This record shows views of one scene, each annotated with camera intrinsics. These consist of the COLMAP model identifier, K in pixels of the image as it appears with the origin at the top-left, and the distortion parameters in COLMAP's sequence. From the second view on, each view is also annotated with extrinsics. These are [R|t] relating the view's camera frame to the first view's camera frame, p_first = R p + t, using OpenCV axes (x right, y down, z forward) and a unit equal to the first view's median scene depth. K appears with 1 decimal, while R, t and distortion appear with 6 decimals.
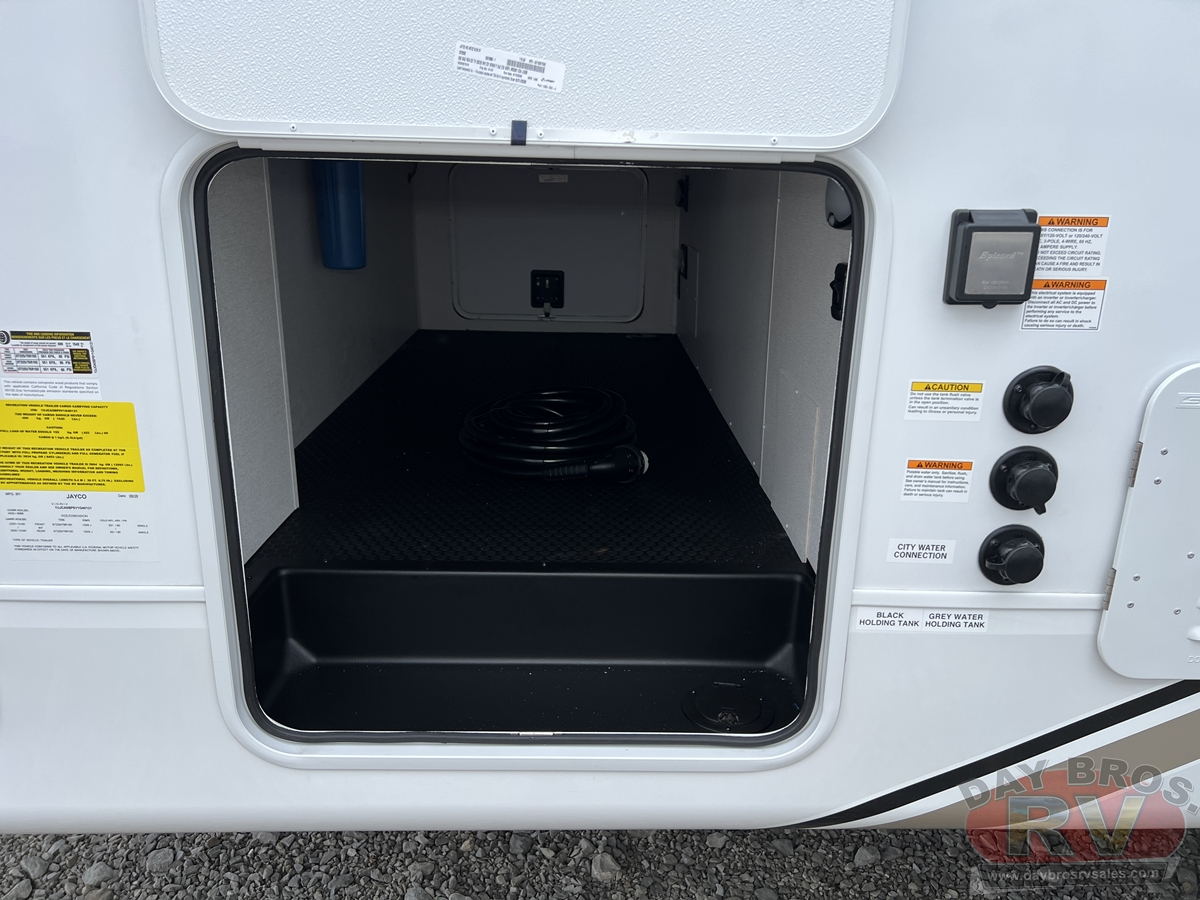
lens RADIAL K [[908.4, 0, 604.6], [0, 908.4, 450.2], [0, 0, 1]] dist [0.056984, -0.065740]
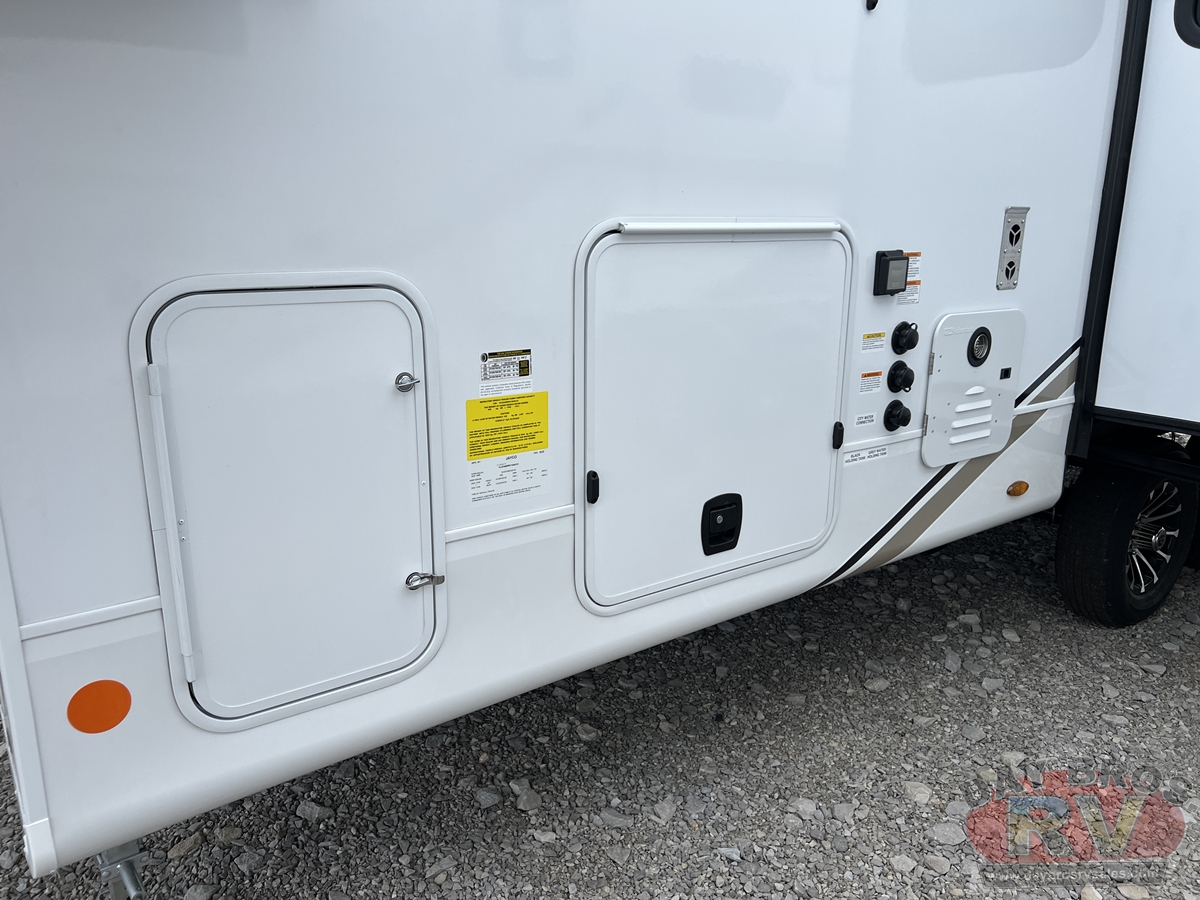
lens RADIAL K [[908.4, 0, 600.6], [0, 908.4, 454.7], [0, 0, 1]] dist [0.056984, -0.065740]
pose [[0.819914, -0.162150, 0.549044, -1.215385], [0.179999, 0.983429, 0.021636, 0.036921], [-0.543454, 0.081087, 0.835513, -0.343957]]
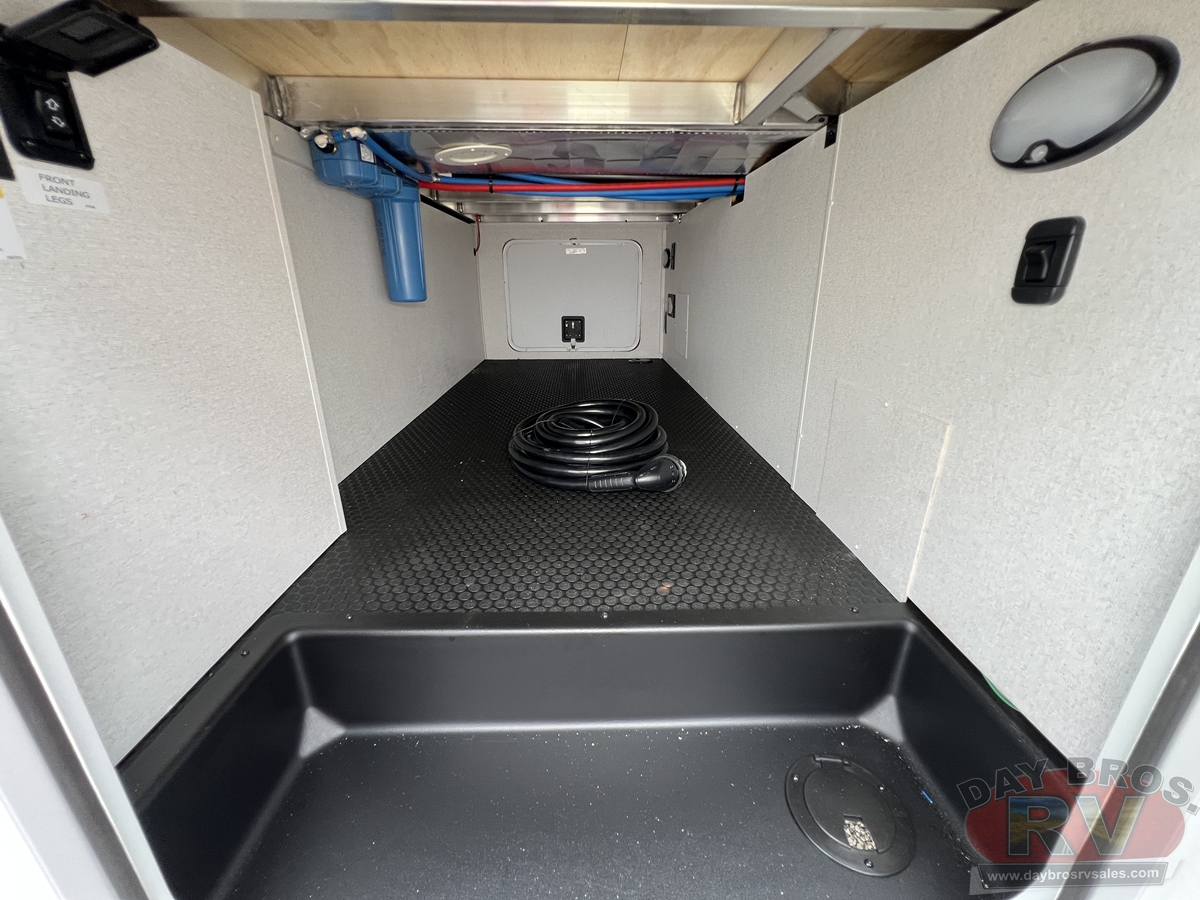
lens RADIAL K [[484.2, 0, 594.0], [0, 484.2, 446.7], [0, 0, 1]] dist [-0.003614, -0.000055]
pose [[0.999751, -0.021588, -0.005679, -0.068861], [0.021790, 0.999026, 0.038359, -0.047672], [0.004845, -0.038473, 0.999248, 0.537994]]
